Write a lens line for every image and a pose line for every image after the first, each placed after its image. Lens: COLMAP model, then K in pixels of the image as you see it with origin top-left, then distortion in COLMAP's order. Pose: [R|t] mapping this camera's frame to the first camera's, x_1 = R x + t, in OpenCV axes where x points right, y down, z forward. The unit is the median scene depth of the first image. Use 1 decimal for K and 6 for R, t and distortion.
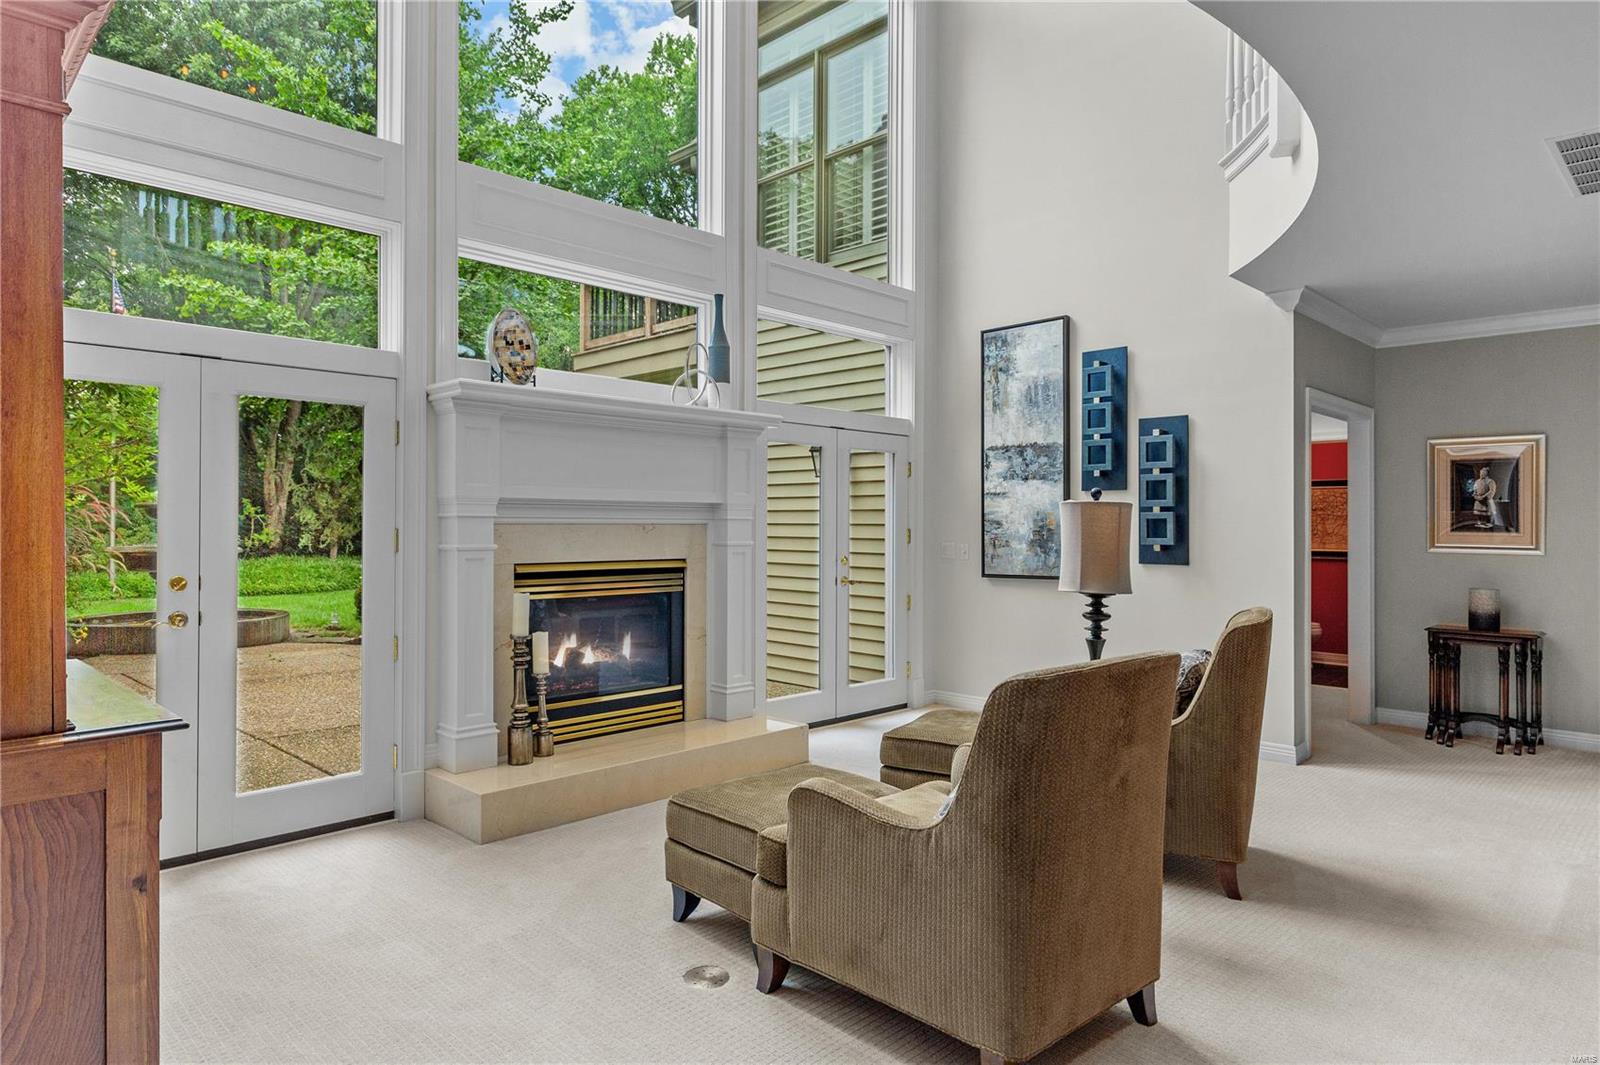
lens RADIAL K [[929.0, 0, 795.9], [0, 929.0, 513.5], [0, 0, 1]] dist [0.006089, 0.000510]
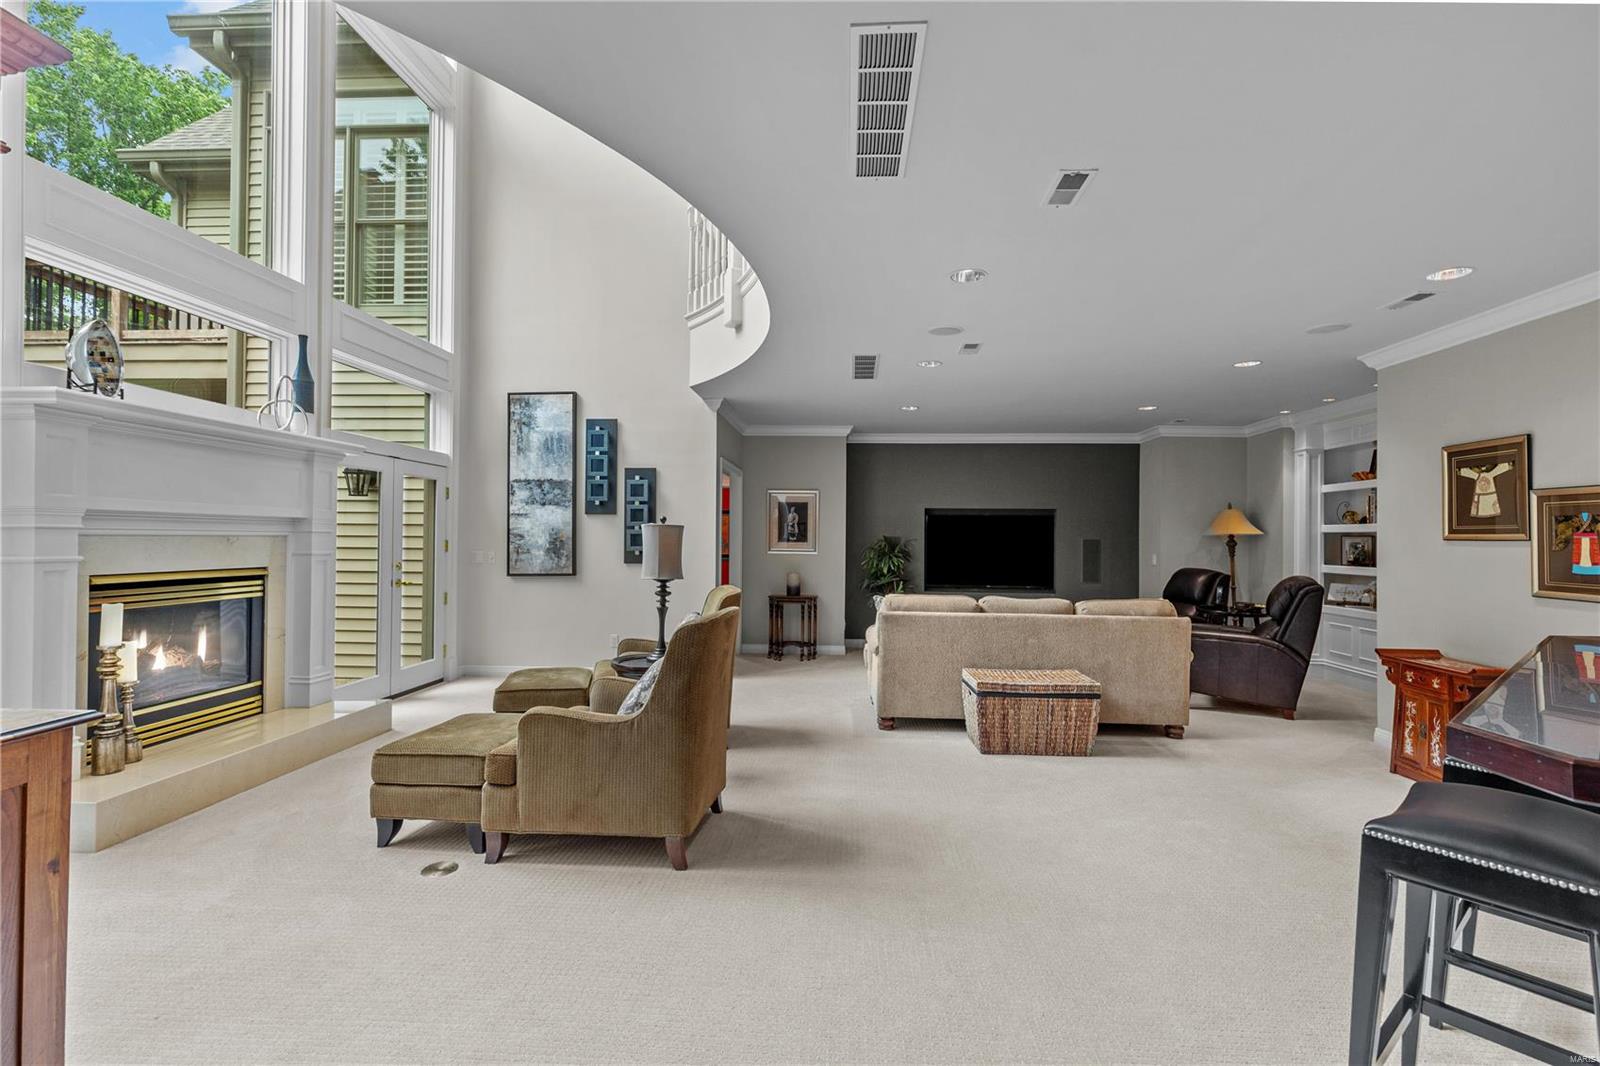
lens RADIAL K [[736.7, 0, 808.4], [0, 736.7, 518.6], [0, 0, 1]] dist [0.000935, 0.000120]
pose [[0.731933, 0.020973, 0.681054, -0.238406], [-0.012578, 0.999772, -0.017271, -0.002192], [-0.681261, 0.004075, 0.732029, -0.086105]]
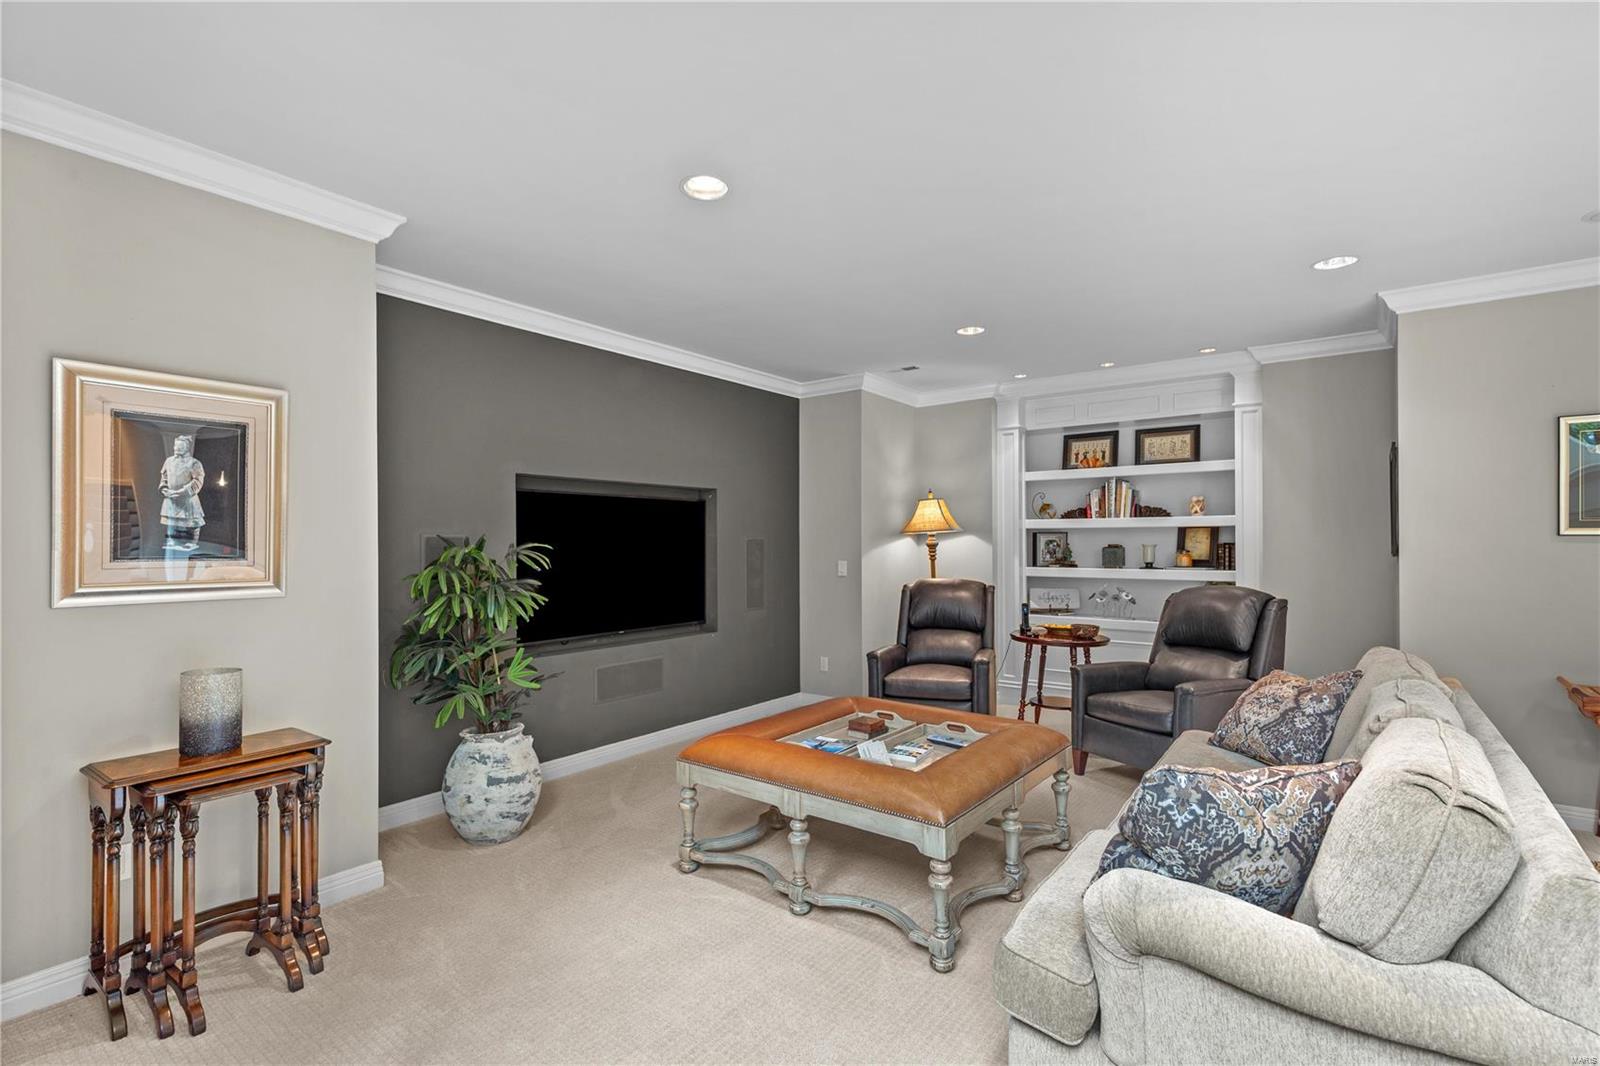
lens RADIAL K [[745.9, 0, 800.0], [0, 745.9, 533.0], [0, 0, 1]] dist [0.014563, -0.000126]
pose [[-0.150642, 0.007206, 0.988562, 0.289435], [-0.006196, 0.999947, -0.008233, 0.006620], [-0.988569, -0.007366, -0.150590, 0.765610]]
